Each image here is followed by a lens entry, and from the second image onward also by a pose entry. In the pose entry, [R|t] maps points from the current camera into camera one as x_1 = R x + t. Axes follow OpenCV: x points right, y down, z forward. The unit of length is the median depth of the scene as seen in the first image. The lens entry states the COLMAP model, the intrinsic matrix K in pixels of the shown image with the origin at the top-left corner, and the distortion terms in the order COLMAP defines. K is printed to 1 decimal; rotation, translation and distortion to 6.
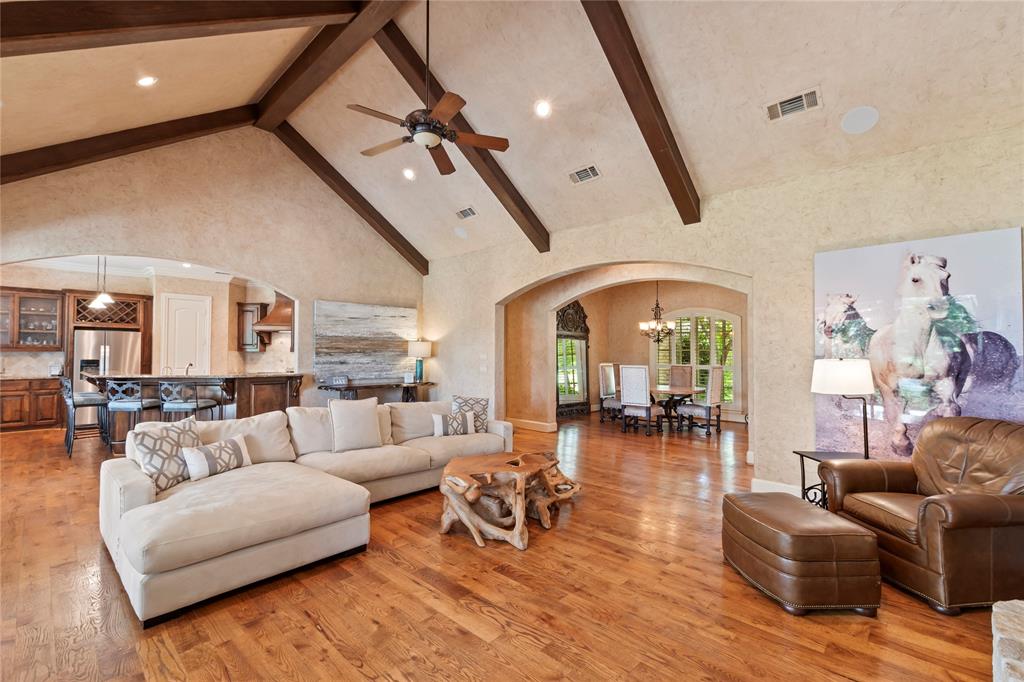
lens RADIAL K [[450.3, 0, 512.0], [0, 450.3, 341.0], [0, 0, 1]] dist [-0.002434, -0.001023]
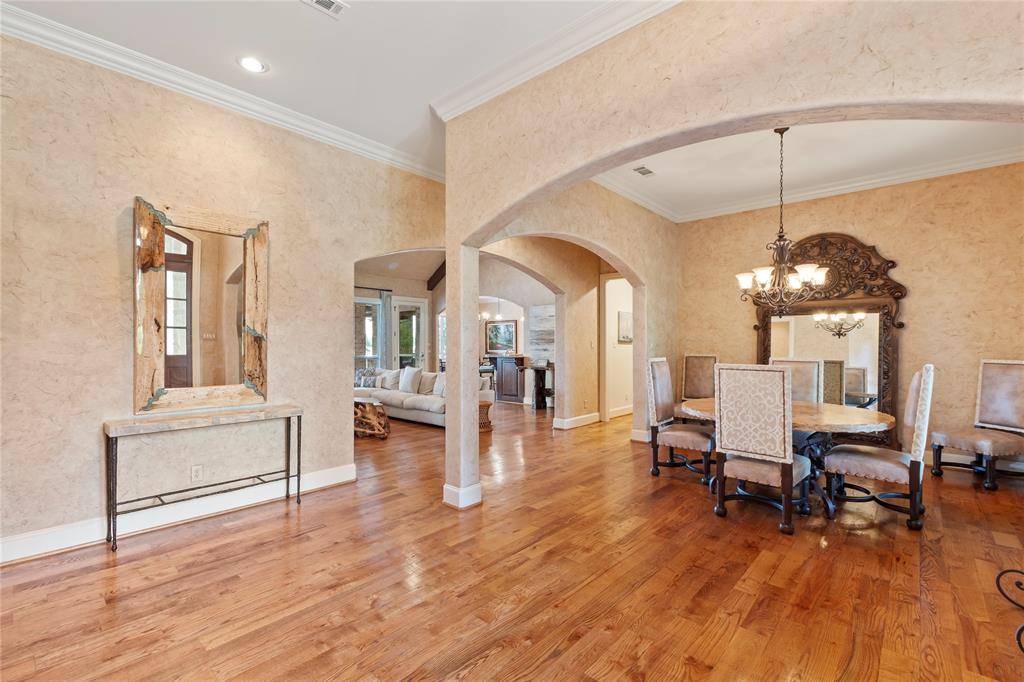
lens RADIAL K [[447.7, 0, 514.8], [0, 447.7, 352.1], [0, 0, 1]] dist [-0.000171, -0.000170]
pose [[0.019962, 0.007874, -0.999770, 0.771681], [0.024742, 0.999659, 0.008367, 0.032798], [0.999495, -0.024904, 0.019761, 0.706793]]
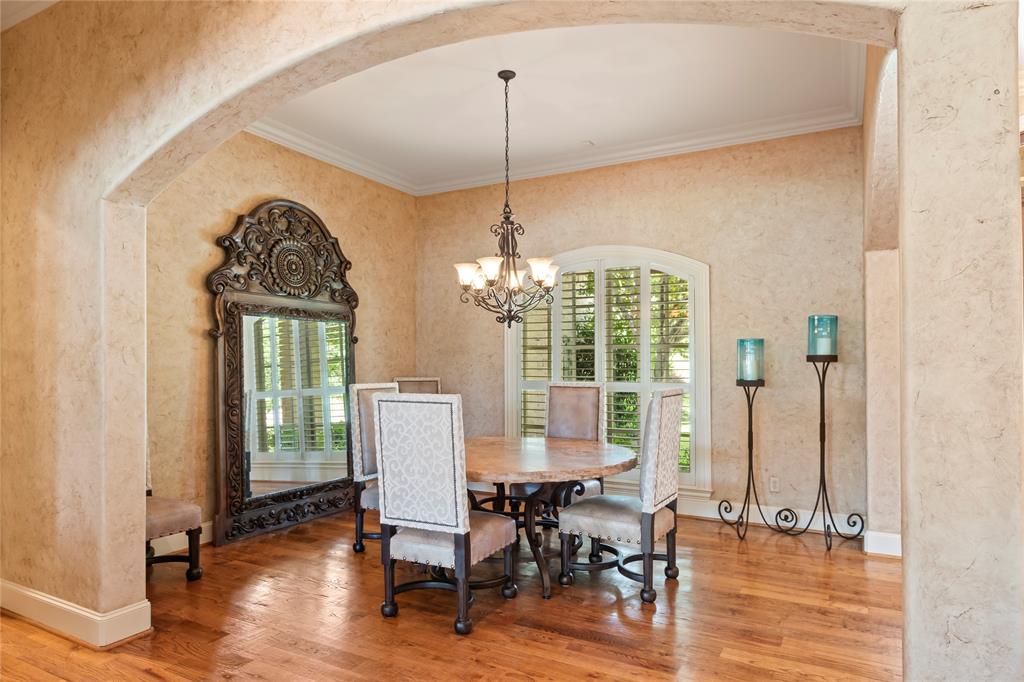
lens RADIAL K [[608.5, 0, 512.0], [0, 608.5, 341.0], [0, 0, 1]] dist [0.002732, 0.000578]
pose [[0.970199, -0.000362, 0.242308, 0.211427], [0.001711, 0.999984, -0.005358, 0.020243], [-0.242302, 0.005613, 0.970185, 0.538451]]
